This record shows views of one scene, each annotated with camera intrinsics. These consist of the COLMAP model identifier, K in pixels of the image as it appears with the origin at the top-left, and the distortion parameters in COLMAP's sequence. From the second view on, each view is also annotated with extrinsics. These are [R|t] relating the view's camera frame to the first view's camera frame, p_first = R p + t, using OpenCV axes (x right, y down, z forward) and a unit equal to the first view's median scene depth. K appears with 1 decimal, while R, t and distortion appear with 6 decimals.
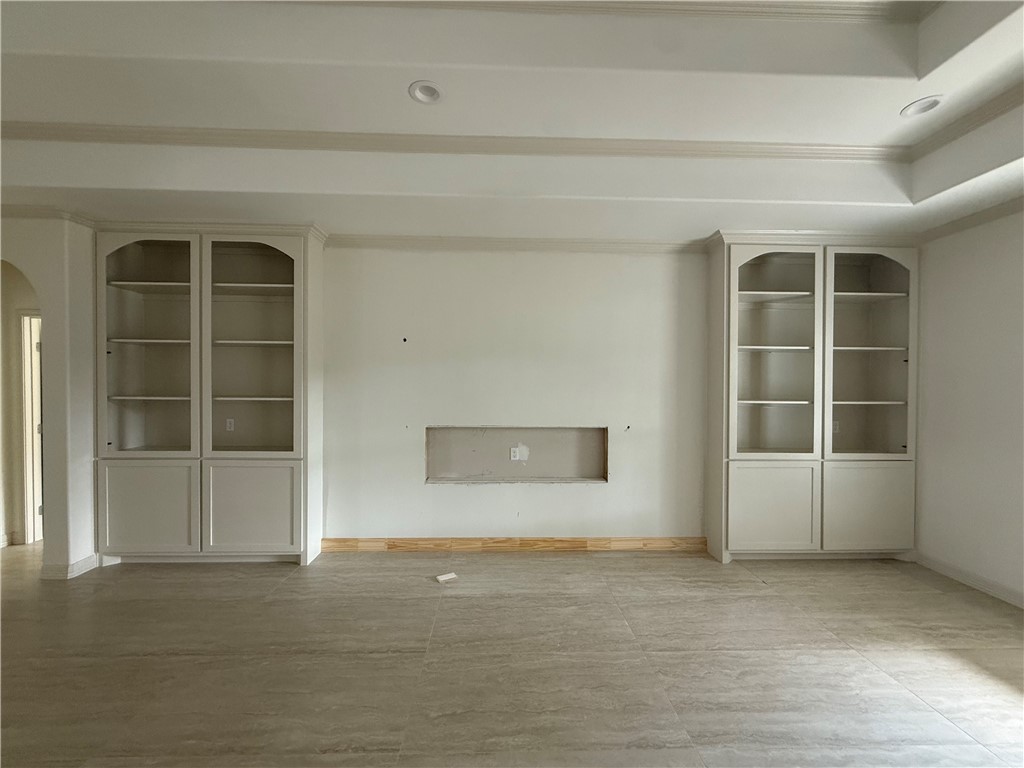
lens RADIAL K [[402.0, 0, 512.6], [0, 402.0, 391.7], [0, 0, 1]] dist [0.000885, 0.000904]
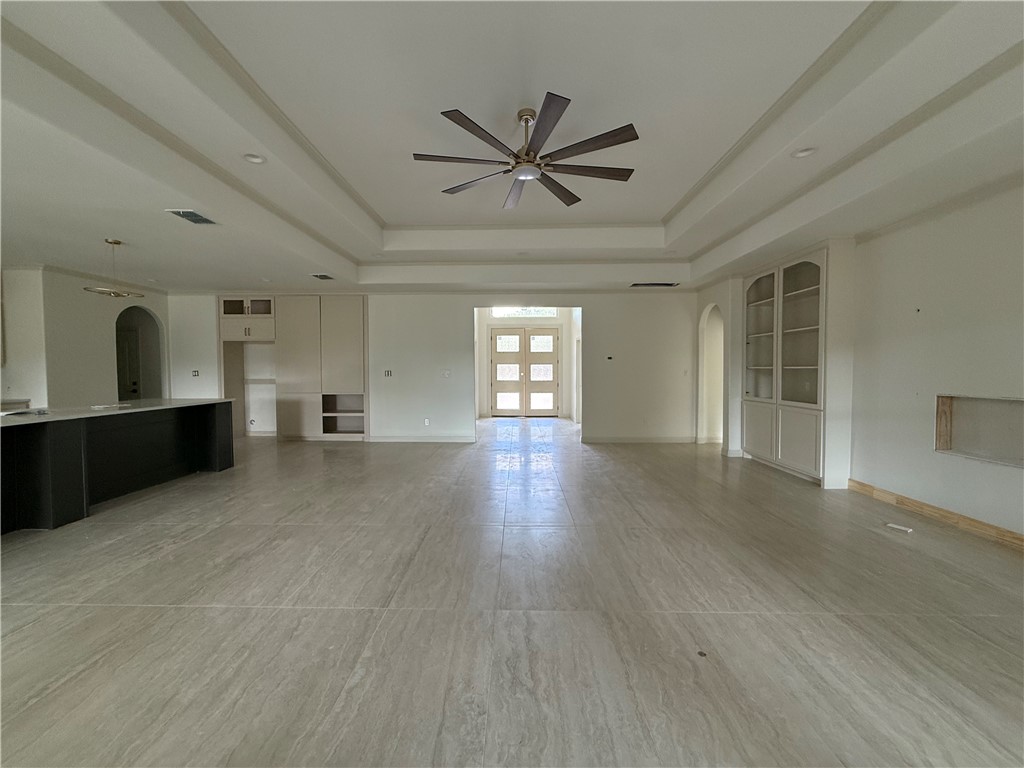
lens RADIAL K [[402.0, 0, 505.0], [0, 402.0, 384.3], [0, 0, 1]] dist [0.000885, 0.000904]
pose [[-0.046608, 0.036324, -0.998253, 0.890366], [-0.000137, 0.999338, 0.036370, 0.025720], [0.998913, 0.001832, -0.046572, -0.024240]]
